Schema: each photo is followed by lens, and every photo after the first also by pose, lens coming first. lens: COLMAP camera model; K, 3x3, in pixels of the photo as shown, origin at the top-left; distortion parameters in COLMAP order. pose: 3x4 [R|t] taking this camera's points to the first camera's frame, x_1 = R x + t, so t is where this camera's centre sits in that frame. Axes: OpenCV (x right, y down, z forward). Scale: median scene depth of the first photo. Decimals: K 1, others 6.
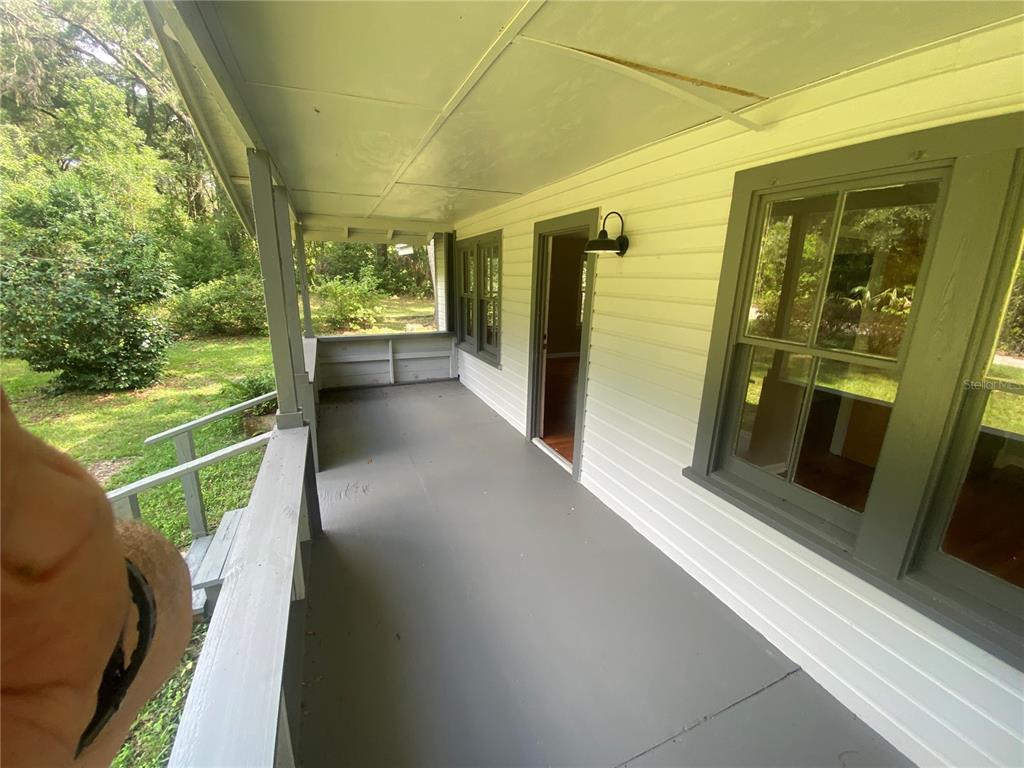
lens RADIAL K [[415.9, 0, 512.0], [0, 415.9, 384.0], [0, 0, 1]] dist [0.010898, -0.013800]
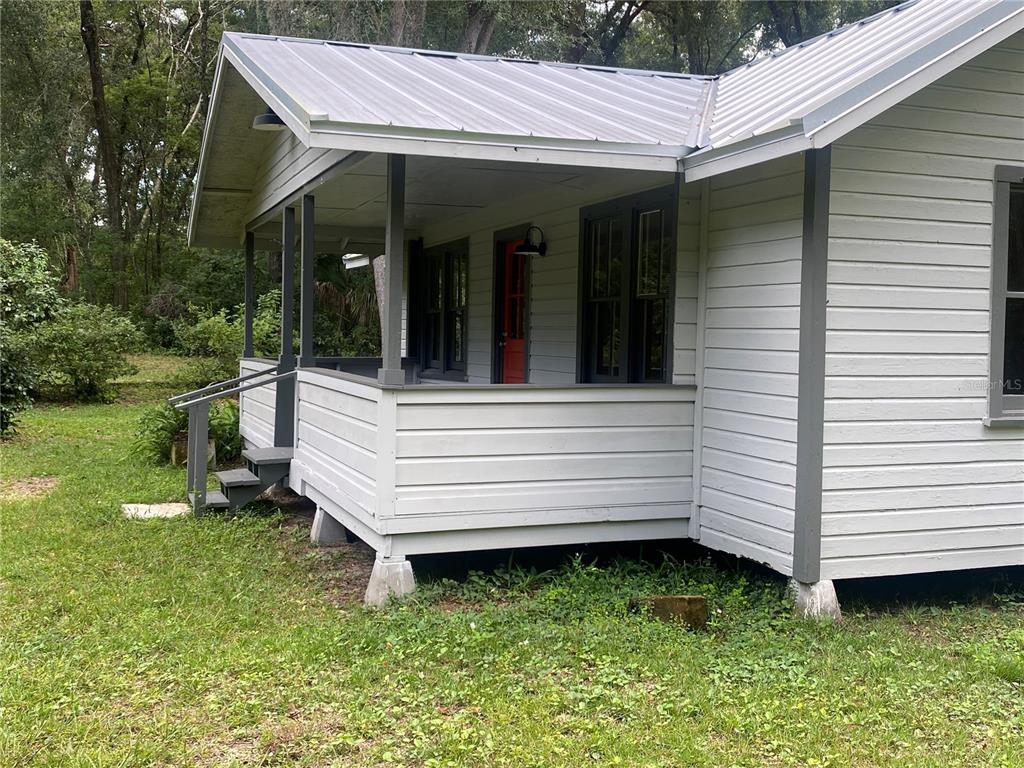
lens RADIAL K [[1096.4, 0, 512.0], [0, 1096.4, 384.0], [0, 0, 1]] dist [0.002193, -0.001083]
pose [[0.999175, 0.002517, -0.040546, 0.161885], [-0.011182, 0.976565, -0.214934, 0.469847], [0.039054, 0.215210, 0.975787, -1.301094]]
